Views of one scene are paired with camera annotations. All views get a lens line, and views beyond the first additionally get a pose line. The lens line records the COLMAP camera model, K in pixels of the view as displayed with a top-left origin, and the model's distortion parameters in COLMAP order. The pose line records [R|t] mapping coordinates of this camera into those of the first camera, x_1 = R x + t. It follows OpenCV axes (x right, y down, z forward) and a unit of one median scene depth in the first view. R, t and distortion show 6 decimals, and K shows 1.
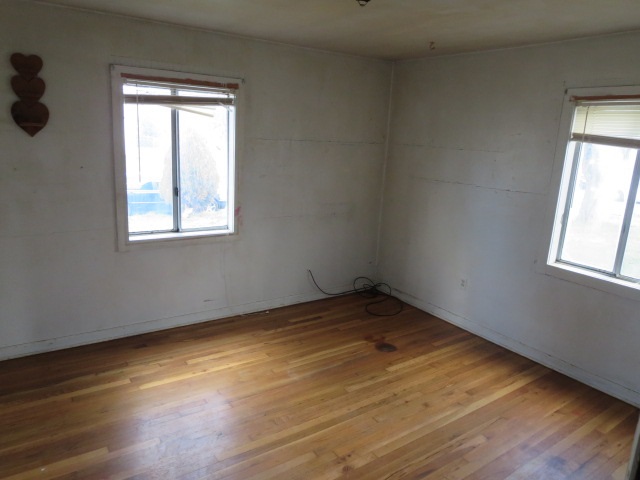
lens RADIAL K [[459.8, 0, 317.4], [0, 459.8, 241.8], [0, 0, 1]] dist [-0.006846, -0.003077]
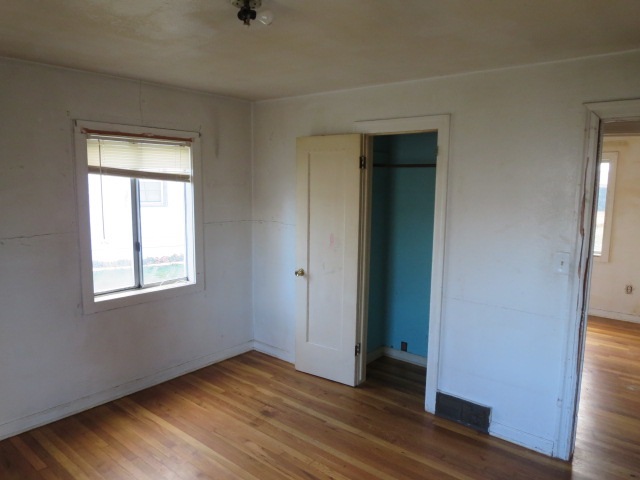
lens RADIAL K [[459.8, 0, 317.4], [0, 459.8, 241.8], [0, 0, 1]] dist [-0.006846, -0.003077]
pose [[-0.270920, -0.182404, 0.945162, -0.531848], [0.188378, 0.952851, 0.237884, -0.222143], [-0.943989, 0.242496, -0.223785, 0.793414]]
